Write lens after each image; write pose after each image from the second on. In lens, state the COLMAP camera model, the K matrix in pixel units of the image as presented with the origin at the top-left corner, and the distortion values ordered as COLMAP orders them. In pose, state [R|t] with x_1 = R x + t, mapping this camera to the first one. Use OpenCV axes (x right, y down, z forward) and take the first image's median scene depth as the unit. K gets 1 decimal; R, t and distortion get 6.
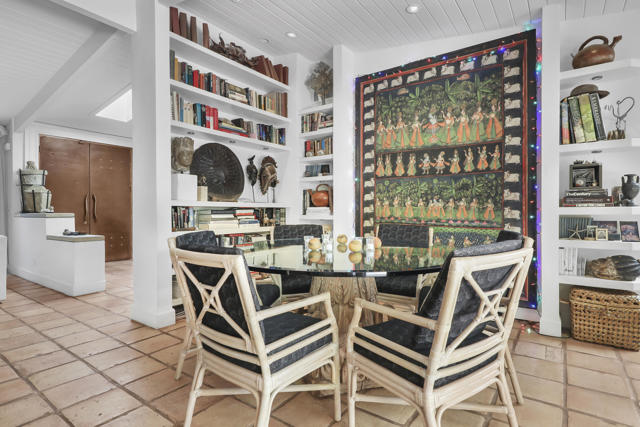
lens RADIAL K [[330.6, 0, 317.3], [0, 330.6, 208.8], [0, 0, 1]] dist [0.015759, -0.000342]
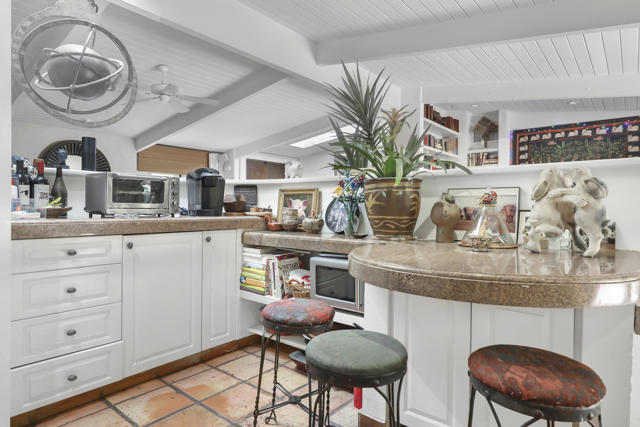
lens RADIAL K [[365.4, 0, 317.8], [0, 365.4, 212.3], [0, 0, 1]] dist [0.002499, -0.002244]
pose [[0.996425, 0.016695, -0.082819, -0.674017], [-0.015537, 0.999773, 0.014612, -0.047384], [0.083045, -0.013273, 0.996457, -0.768943]]
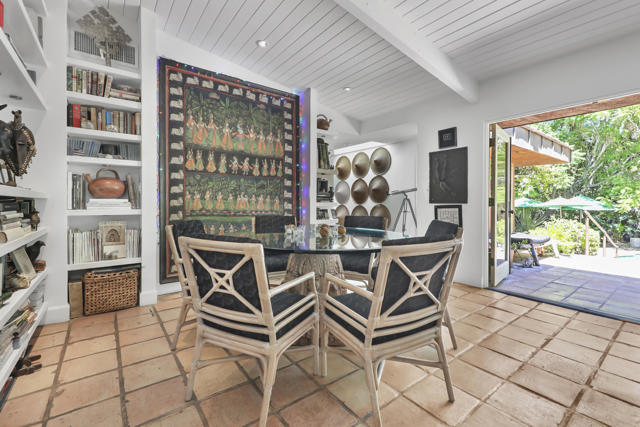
lens RADIAL K [[278.8, 0, 324.4], [0, 278.8, 202.6], [0, 0, 1]] dist [0.003037, -0.001022]
pose [[0.286017, 0.006270, 0.958204, -0.536650], [-0.008552, 0.999955, -0.003991, 0.002041], [-0.958186, -0.007053, 0.286058, 0.387394]]
